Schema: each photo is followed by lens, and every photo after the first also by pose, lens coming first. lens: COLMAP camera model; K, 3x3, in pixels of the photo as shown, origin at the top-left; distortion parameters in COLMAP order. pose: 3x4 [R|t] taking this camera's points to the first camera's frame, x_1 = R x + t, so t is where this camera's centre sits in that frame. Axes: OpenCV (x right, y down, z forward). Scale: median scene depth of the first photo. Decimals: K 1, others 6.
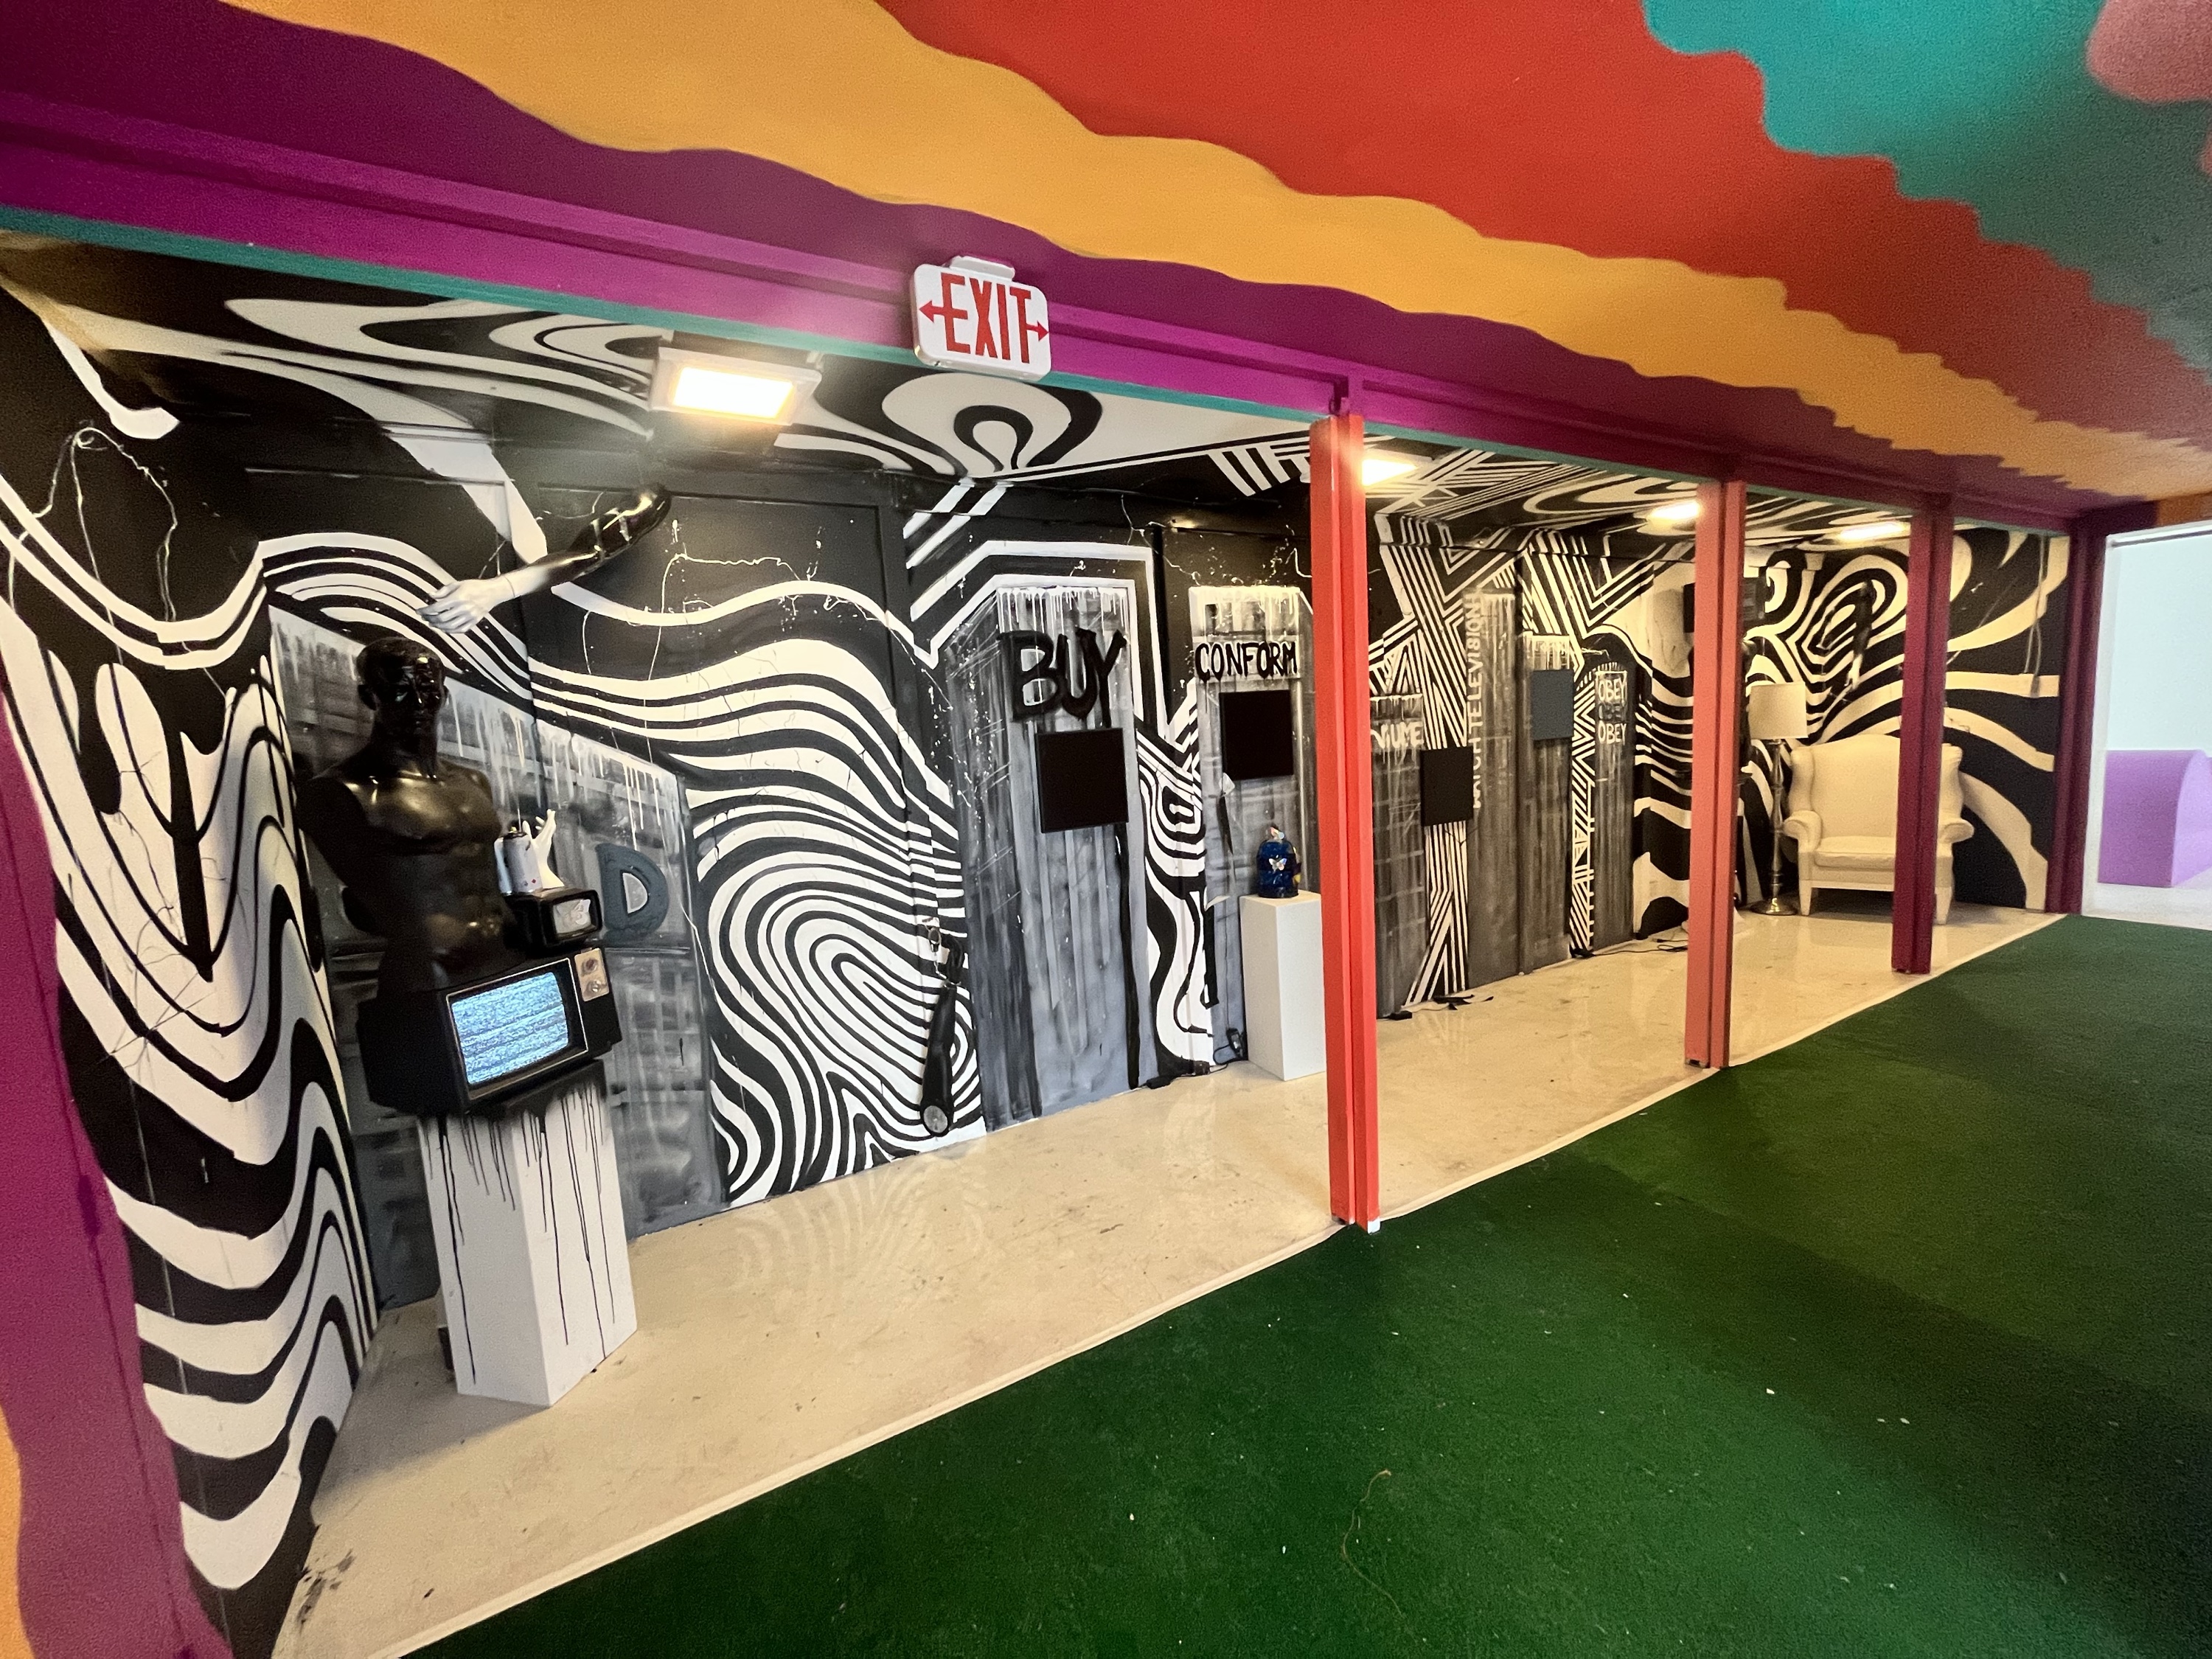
lens RADIAL K [[895.9, 0, 1106.0], [0, 895.9, 829.5], [0, 0, 1]] dist [0.000892, -0.000119]
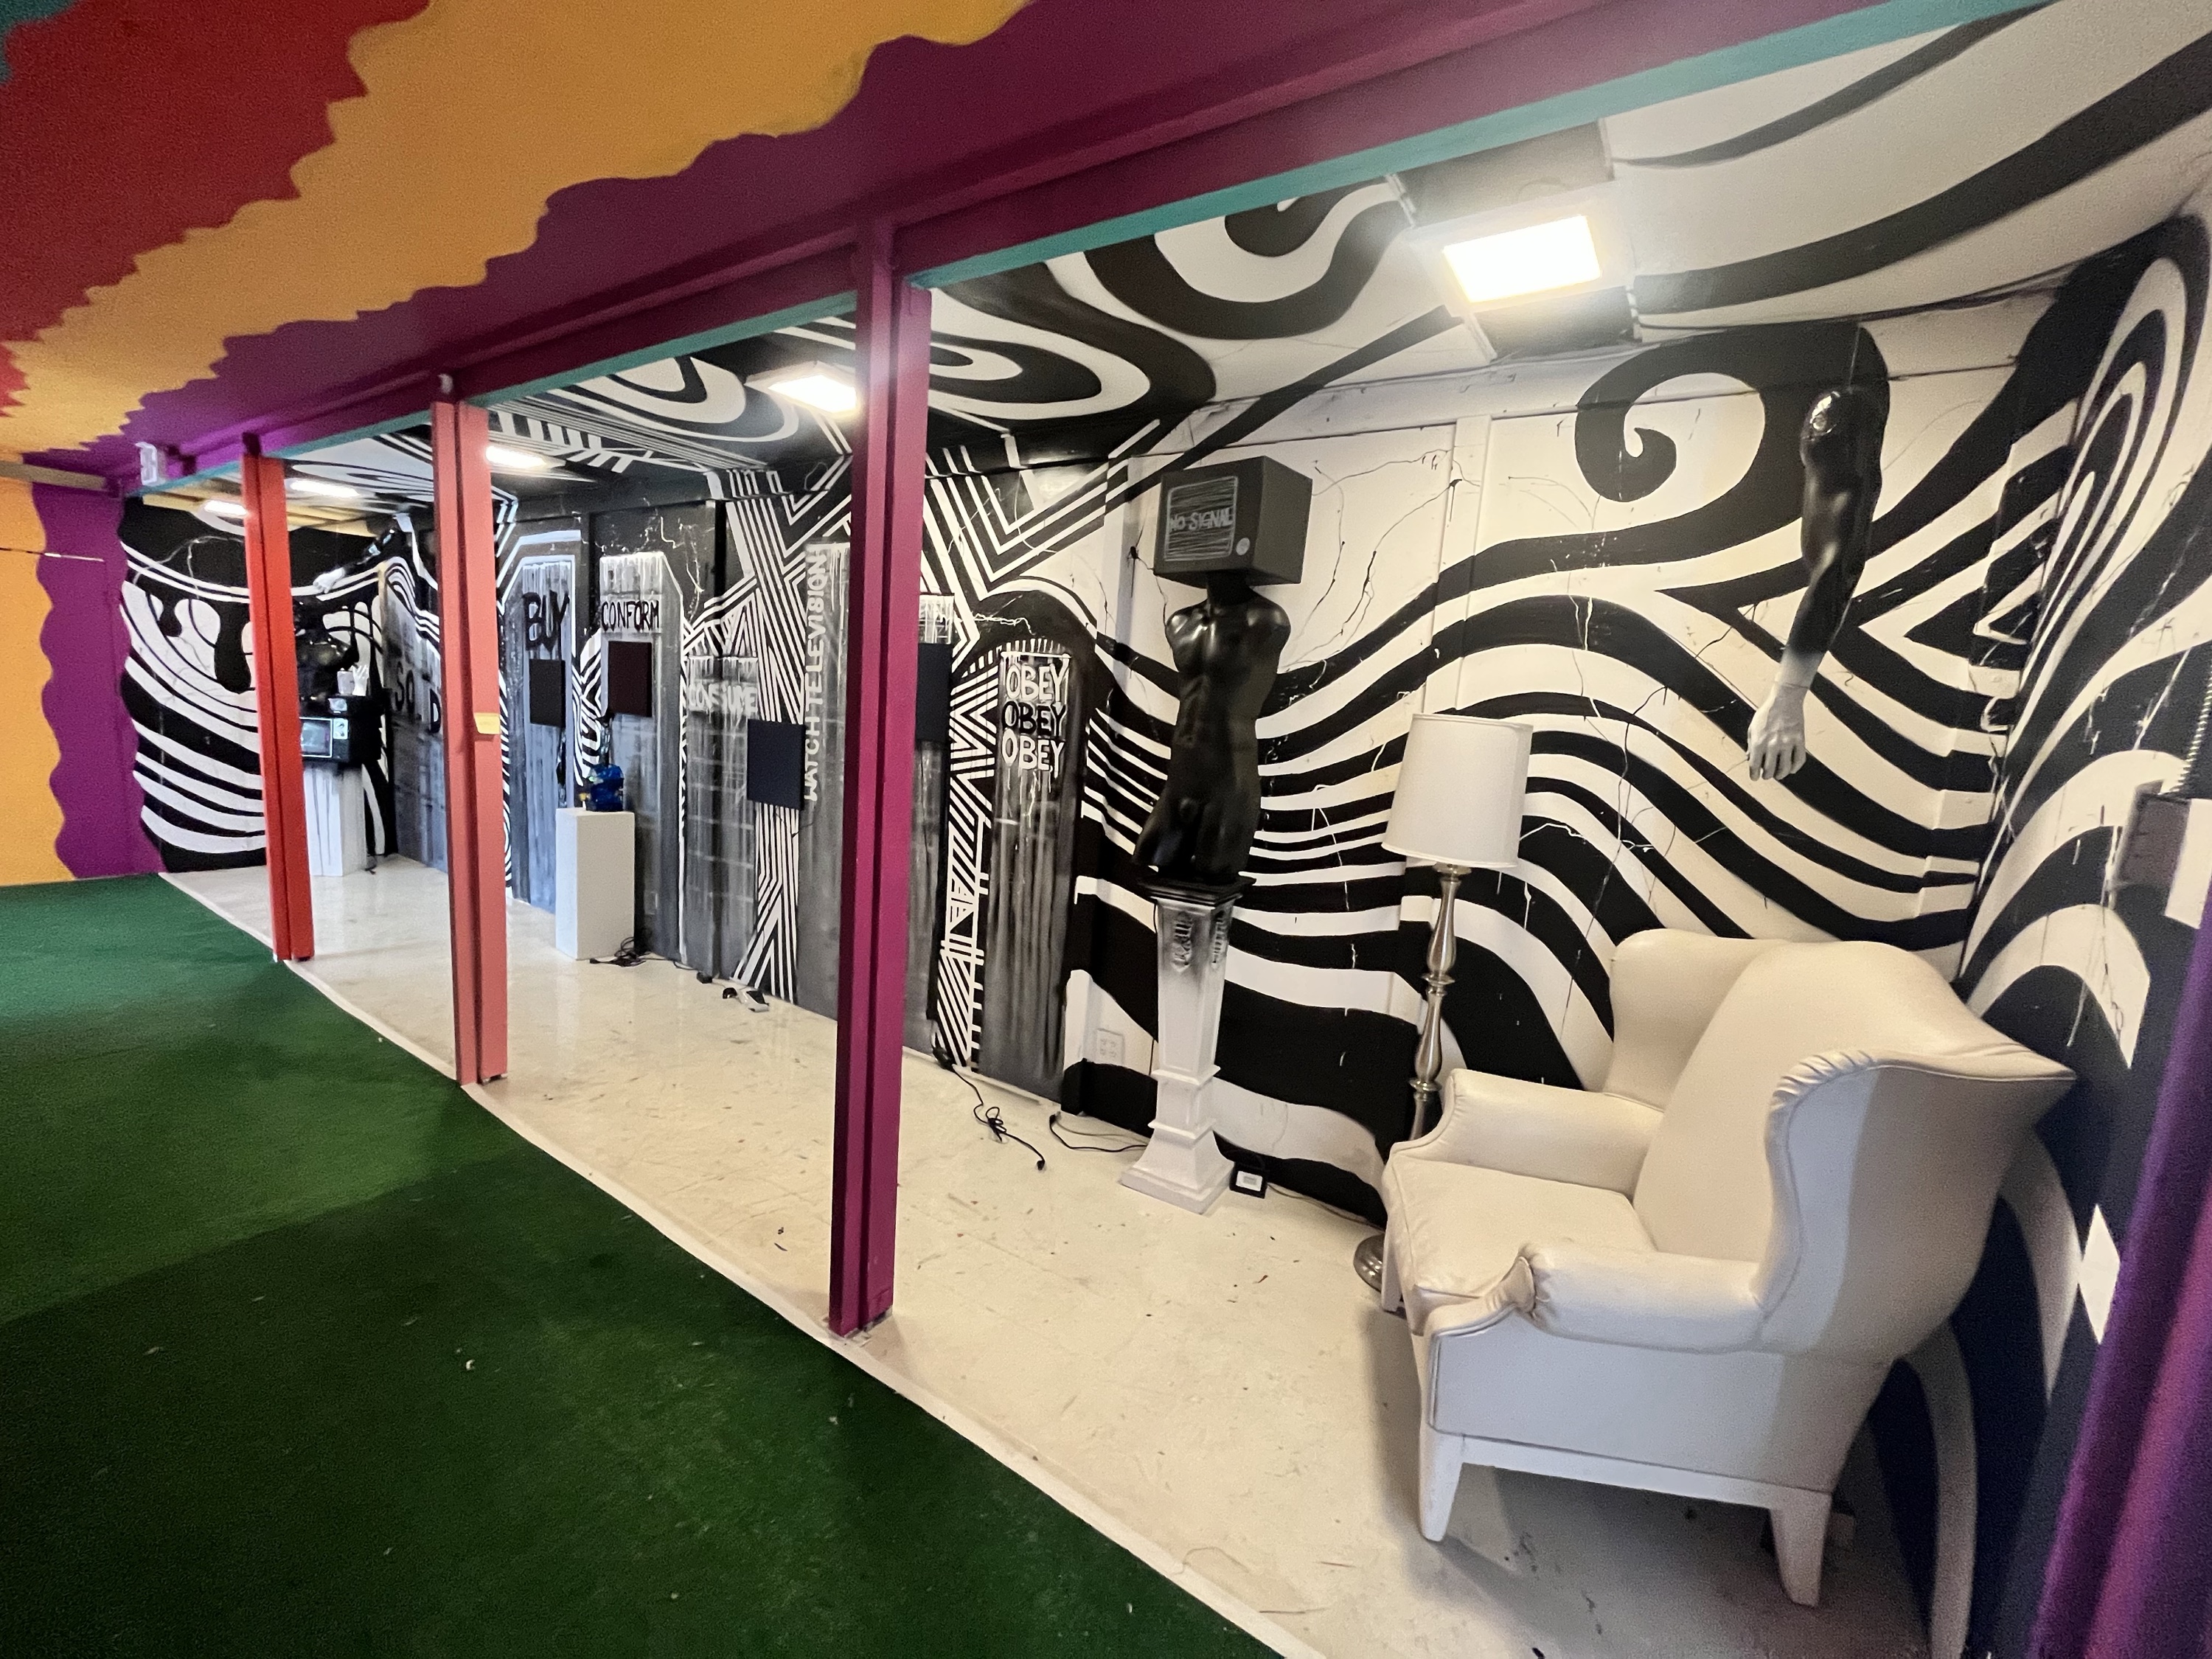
lens RADIAL K [[895.9, 0, 1106.0], [0, 895.9, 829.5], [0, 0, 1]] dist [0.000892, -0.000119]
pose [[0.434010, 0.216022, -0.874626, 1.299361], [-0.203549, 0.969236, 0.138383, -0.173449], [0.877612, 0.117969, 0.464629, 0.866466]]
